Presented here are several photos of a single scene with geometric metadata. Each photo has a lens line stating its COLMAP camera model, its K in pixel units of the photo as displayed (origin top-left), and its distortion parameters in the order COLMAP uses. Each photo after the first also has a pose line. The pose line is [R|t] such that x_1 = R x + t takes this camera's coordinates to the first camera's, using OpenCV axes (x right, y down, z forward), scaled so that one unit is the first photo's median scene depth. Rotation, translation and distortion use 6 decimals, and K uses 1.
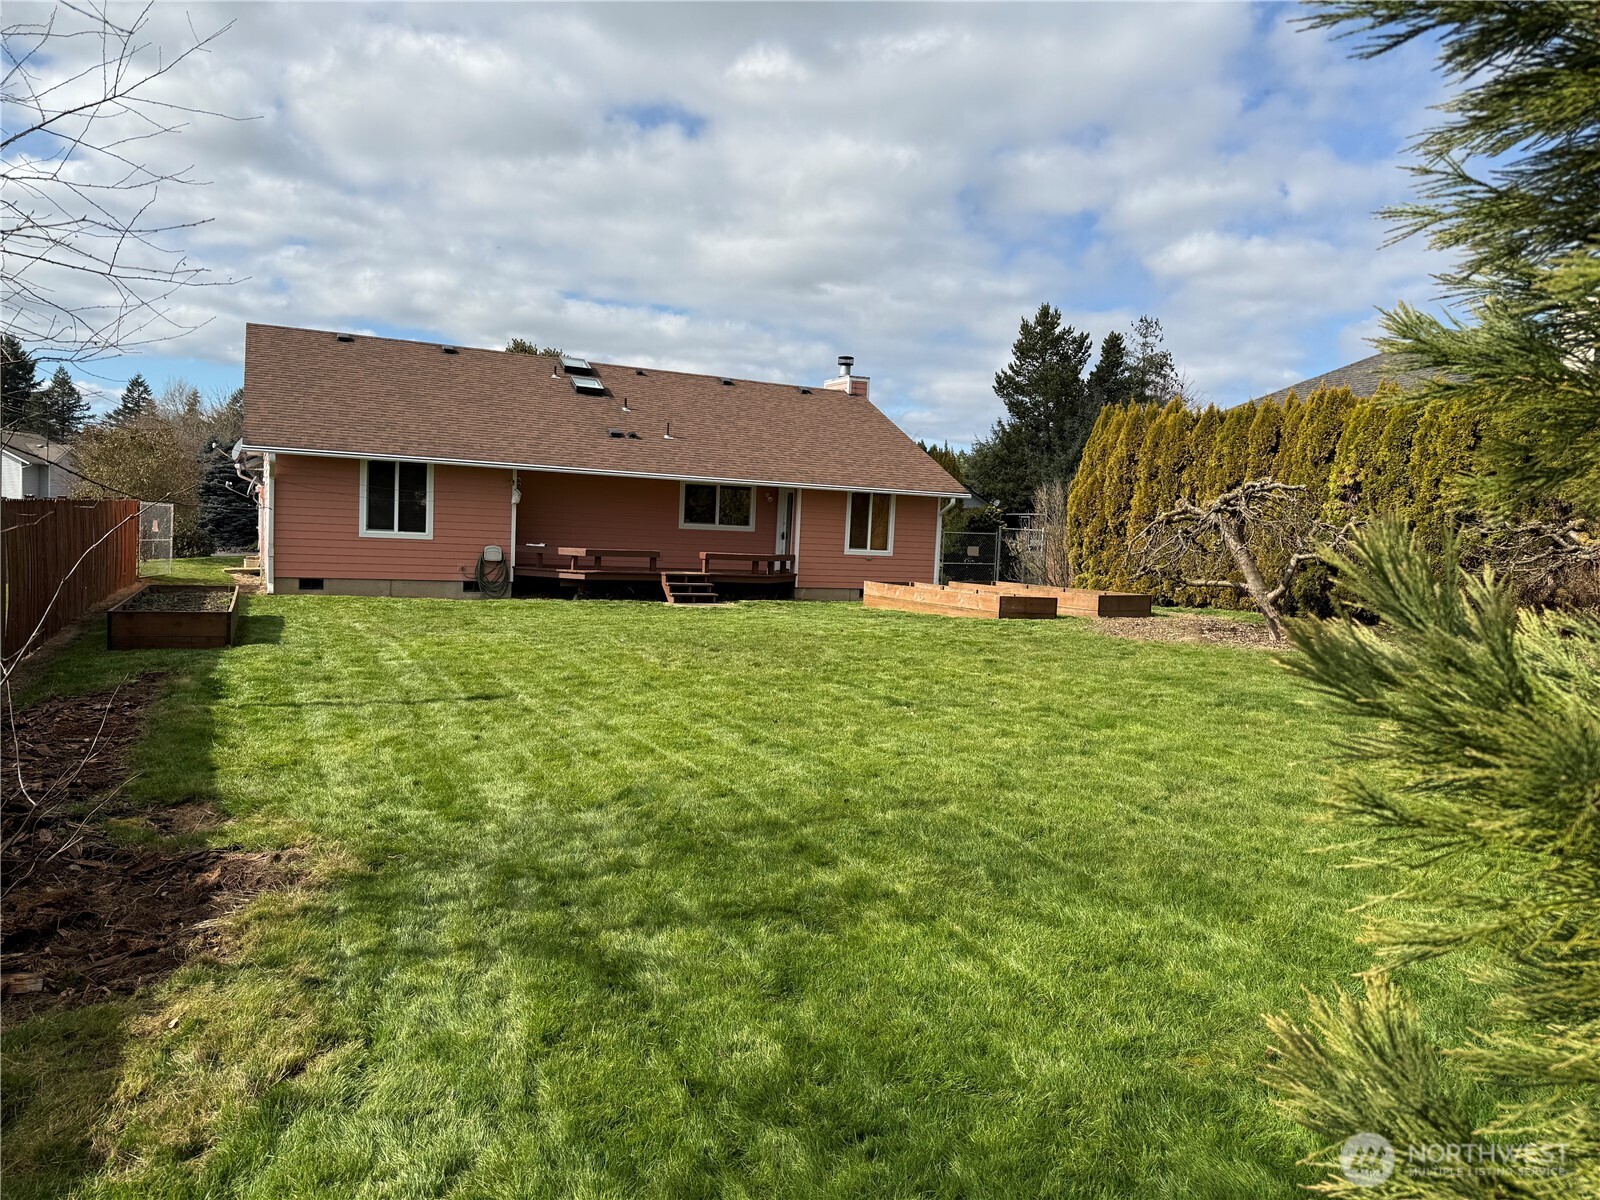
lens RADIAL K [[1111.9, 0, 800.8], [0, 1111.9, 603.2], [0, 0, 1]] dist [0.047959, -0.003223]
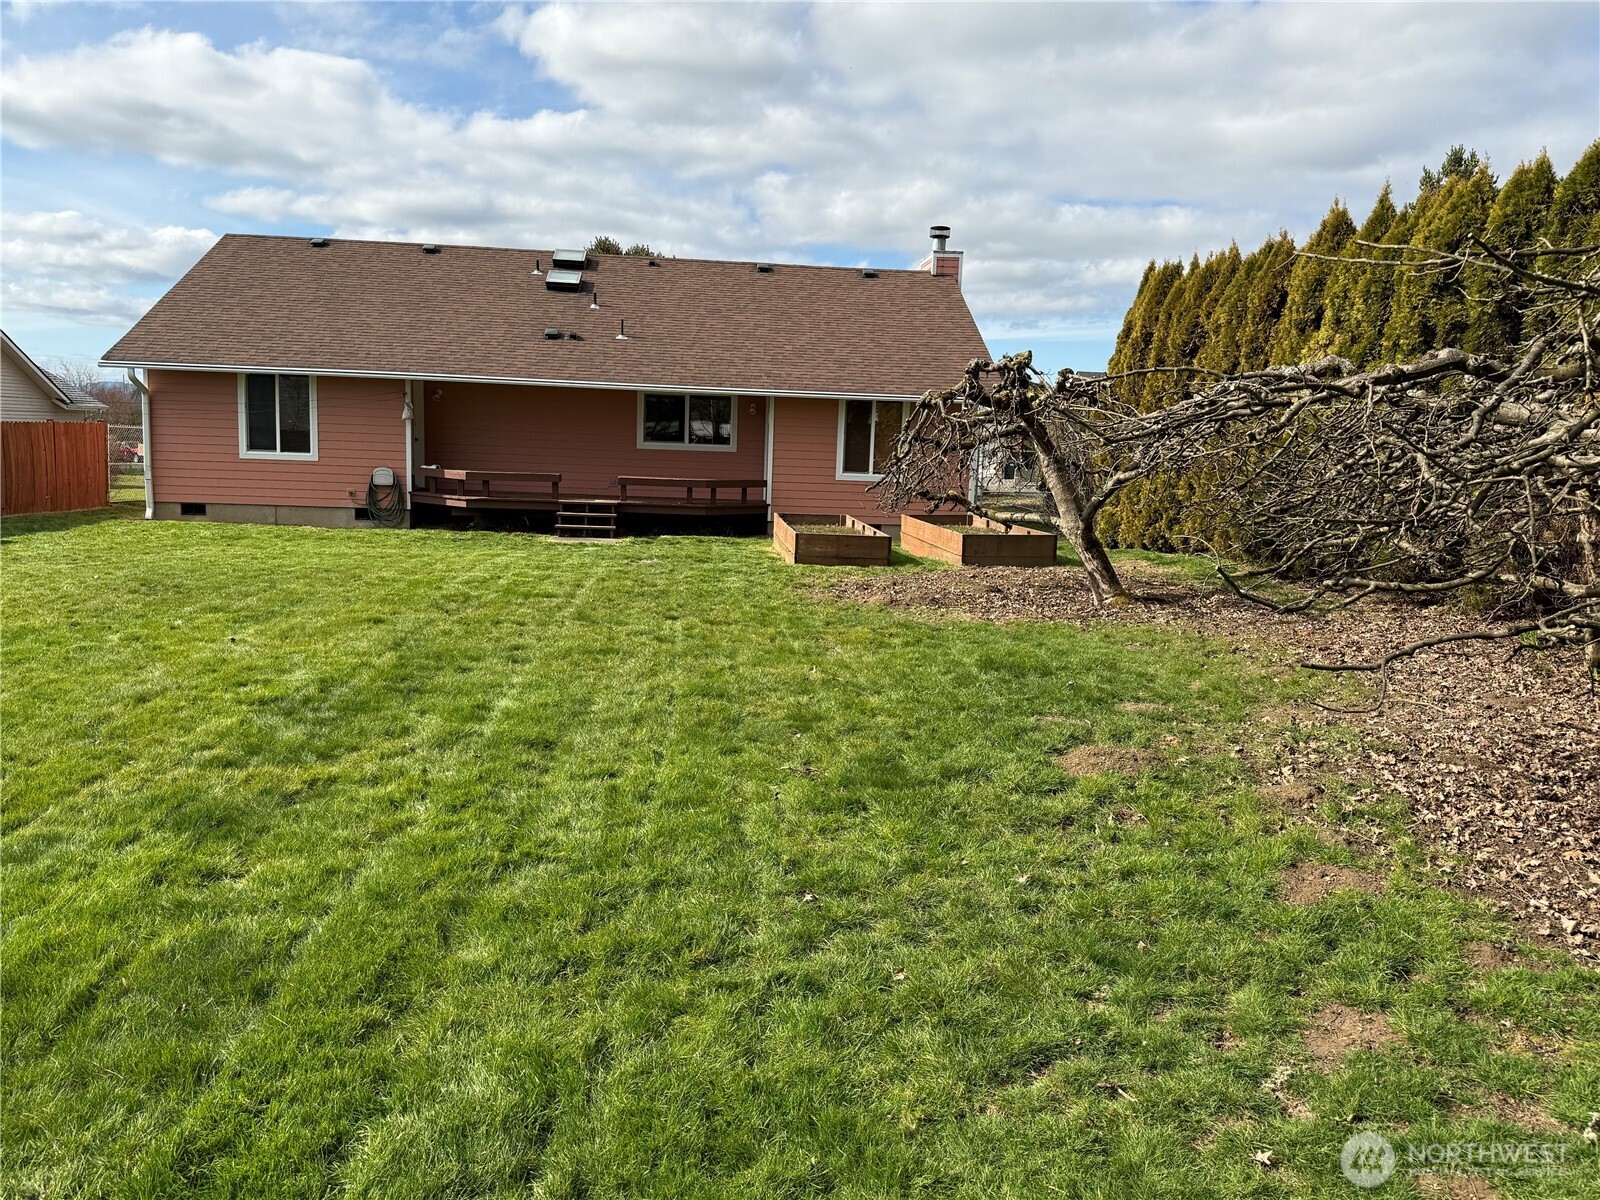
lens RADIAL K [[1238.5, 0, 799.5], [0, 1238.5, 600.1], [0, 0, 1]] dist [0.013845, -0.000129]
pose [[0.930064, 0.035919, -0.365638, 0.385302], [-0.019661, 0.998649, 0.048092, -0.001017], [0.366872, -0.037540, 0.929514, 0.206283]]
